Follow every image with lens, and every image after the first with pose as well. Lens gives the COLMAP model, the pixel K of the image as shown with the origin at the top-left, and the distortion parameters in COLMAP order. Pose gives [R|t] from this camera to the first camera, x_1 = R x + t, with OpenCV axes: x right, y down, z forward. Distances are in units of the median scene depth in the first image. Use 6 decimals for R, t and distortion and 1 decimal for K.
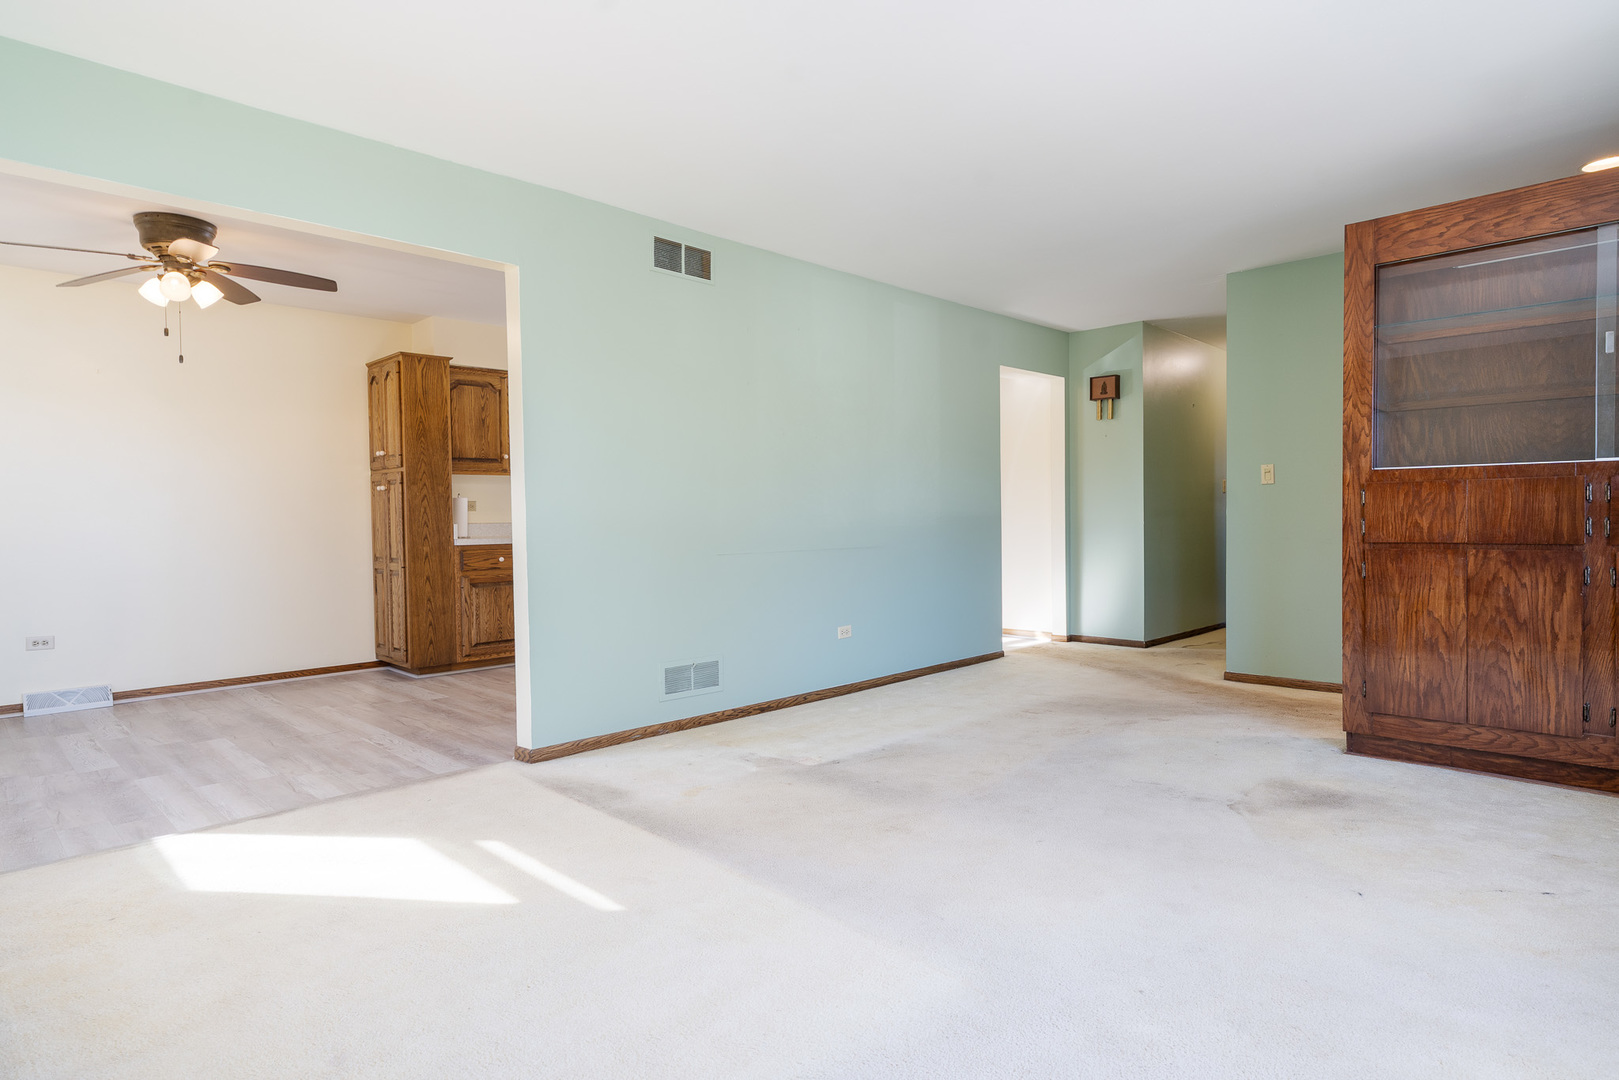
lens RADIAL K [[917.6, 0, 803.4], [0, 917.6, 521.1], [0, 0, 1]] dist [0.000029, 0.000273]
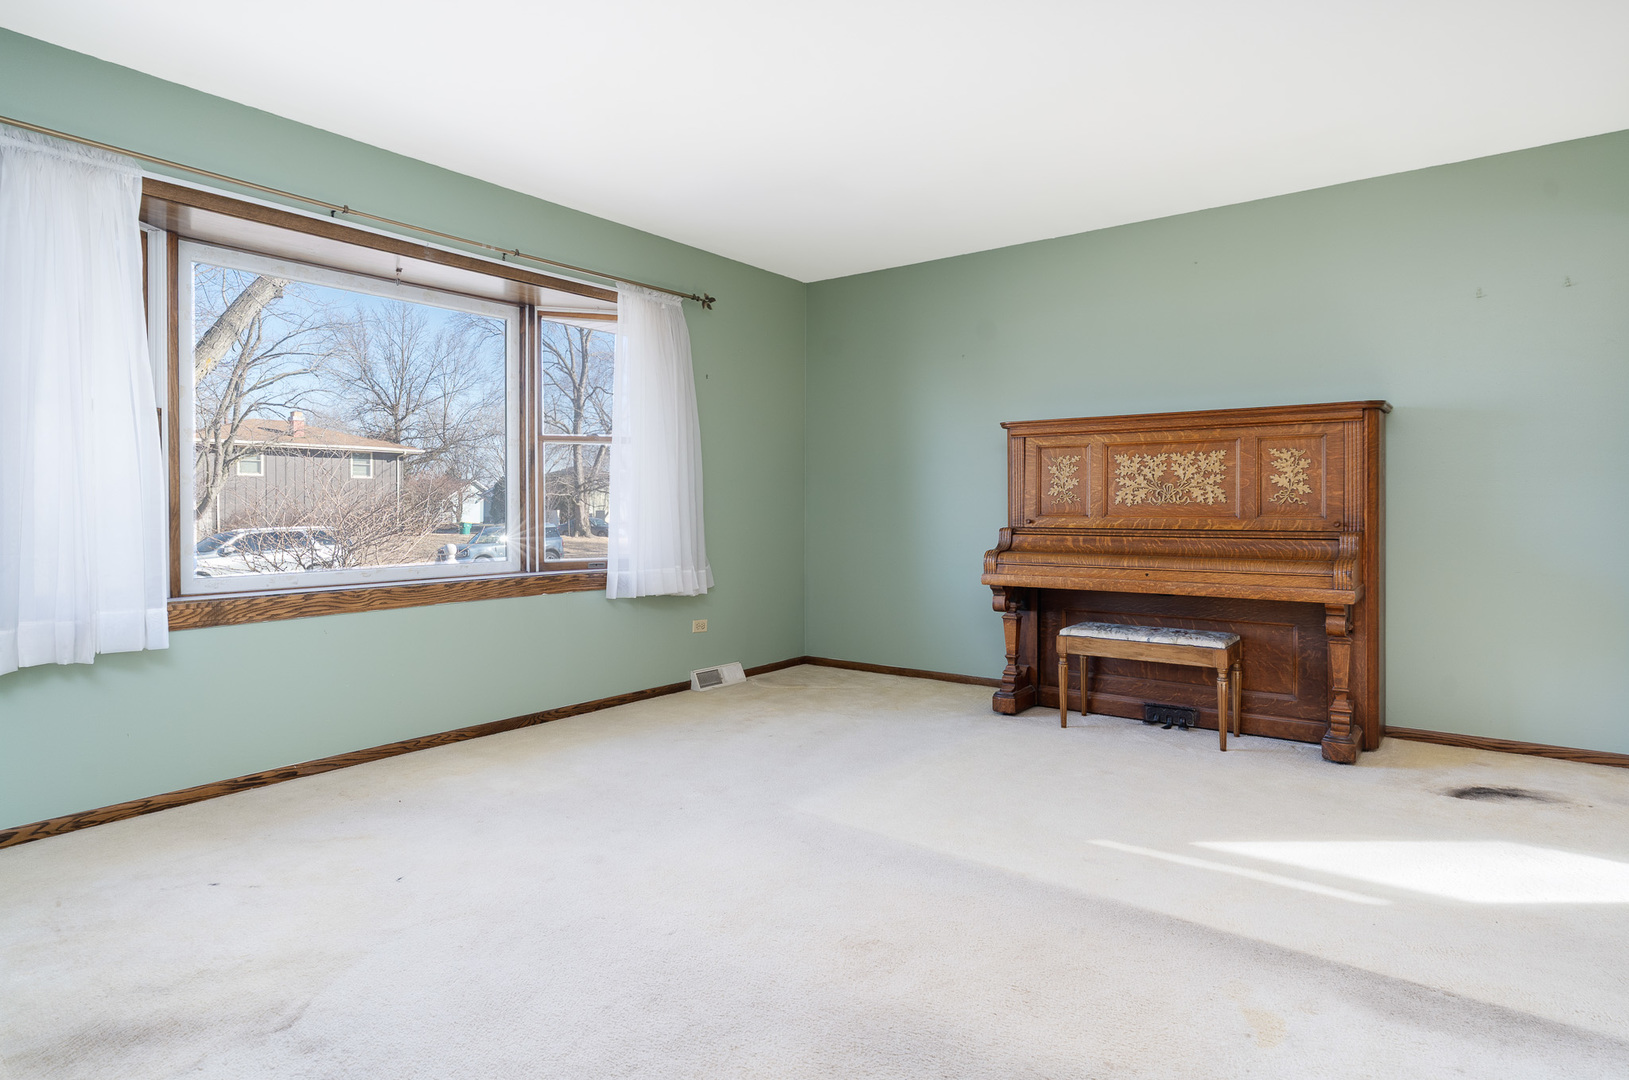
lens RADIAL K [[898.2, 0, 810.7], [0, 898.2, 508.6], [0, 0, 1]] dist [-0.004129, 0.000265]
pose [[-0.990532, 0.012023, -0.136752, 0.219551], [0.010471, 0.999872, 0.012060, -0.008094], [0.136879, 0.010514, -0.990532, 1.578385]]
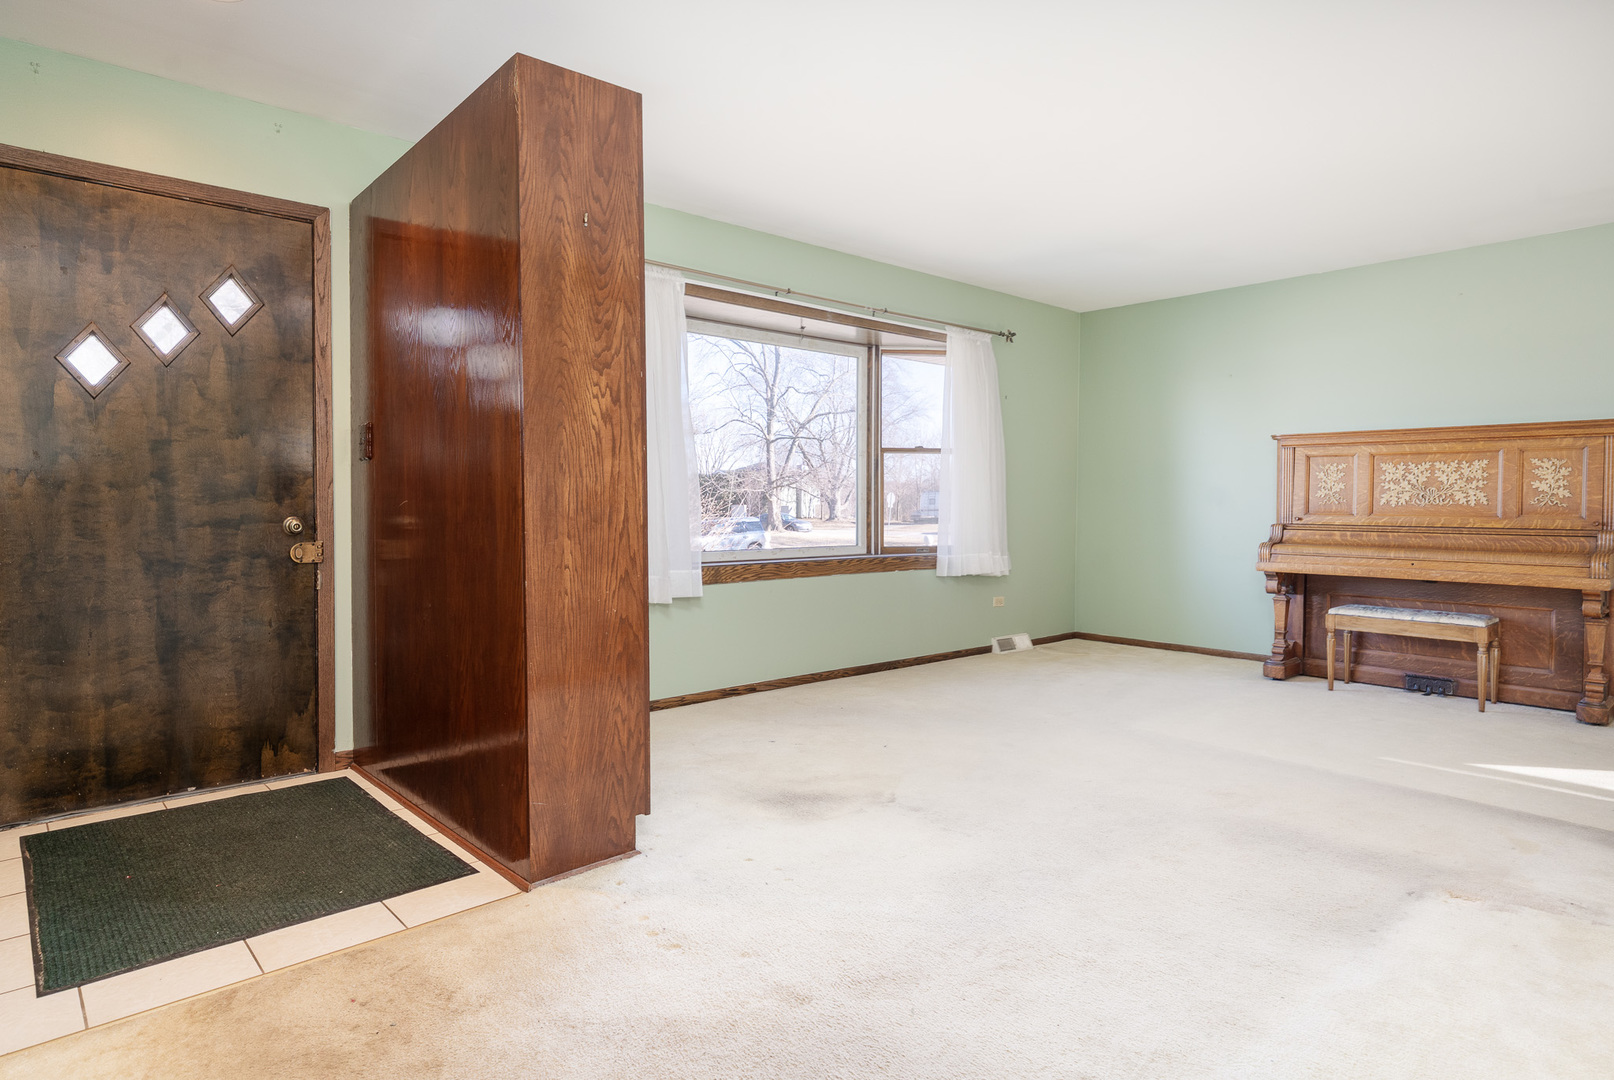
lens RADIAL K [[914.8, 0, 800.9], [0, 914.8, 521.1], [0, 0, 1]] dist [0.000029, 0.000273]
pose [[-0.998358, 0.003491, 0.057175, 0.505161], [0.005132, 0.999578, 0.028579, -0.016491], [-0.057051, 0.028825, -0.997955, 1.968410]]
